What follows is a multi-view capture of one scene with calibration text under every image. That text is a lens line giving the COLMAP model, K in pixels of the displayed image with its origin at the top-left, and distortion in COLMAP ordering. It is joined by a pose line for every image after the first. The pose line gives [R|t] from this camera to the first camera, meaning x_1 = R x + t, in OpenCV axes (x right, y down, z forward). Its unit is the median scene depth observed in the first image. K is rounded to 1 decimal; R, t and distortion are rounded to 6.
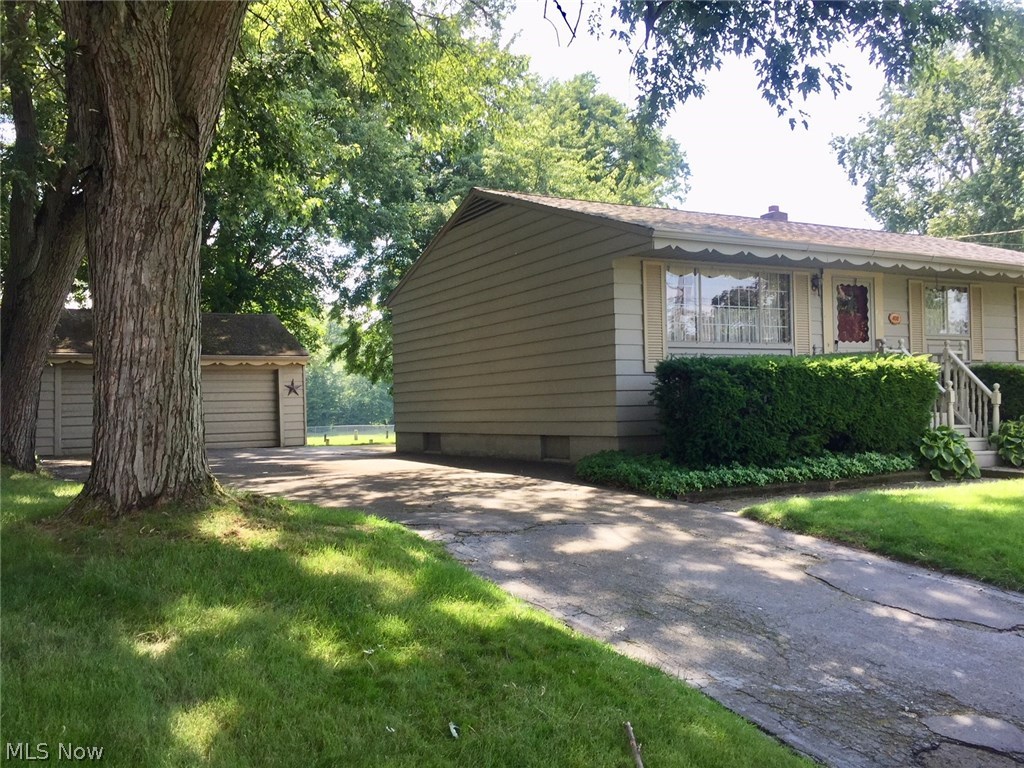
lens RADIAL K [[871.0, 0, 518.2], [0, 871.0, 394.1], [0, 0, 1]] dist [0.068643, -0.097340]
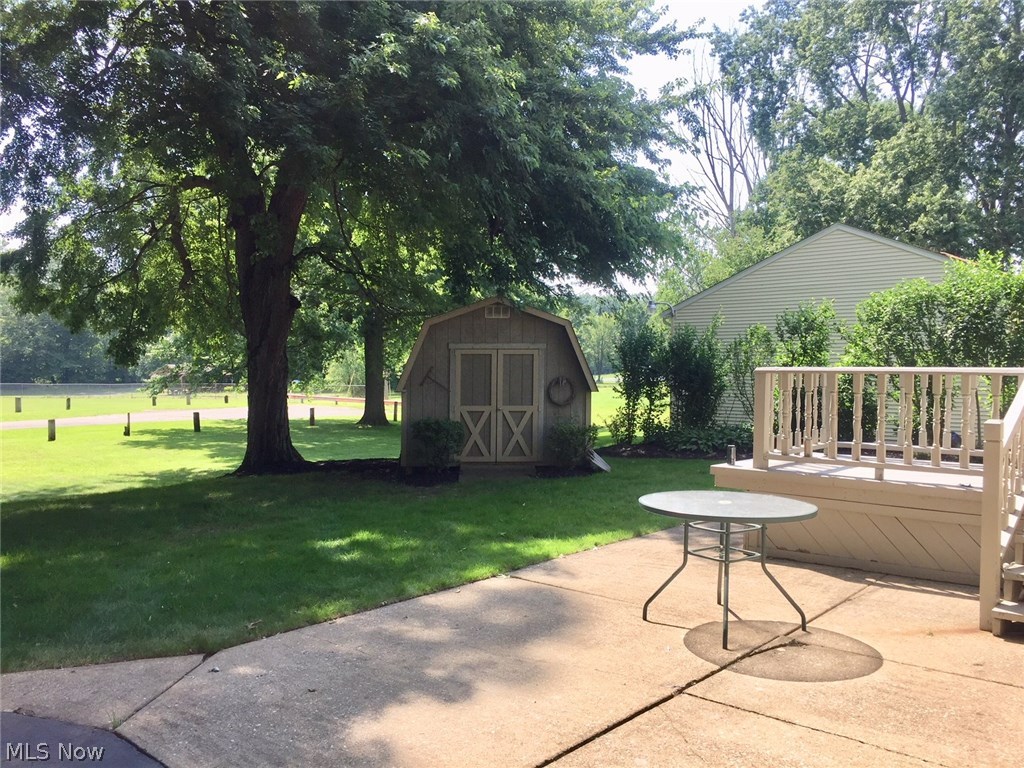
lens RADIAL K [[871.0, 0, 512.7], [0, 871.0, 384.0], [0, 0, 1]] dist [0.068643, -0.097340]
pose [[0.942675, 0.010866, 0.333534, -0.069993], [-0.024452, 0.999032, 0.036564, -0.005189], [-0.332814, -0.042623, 0.942029, 0.301753]]
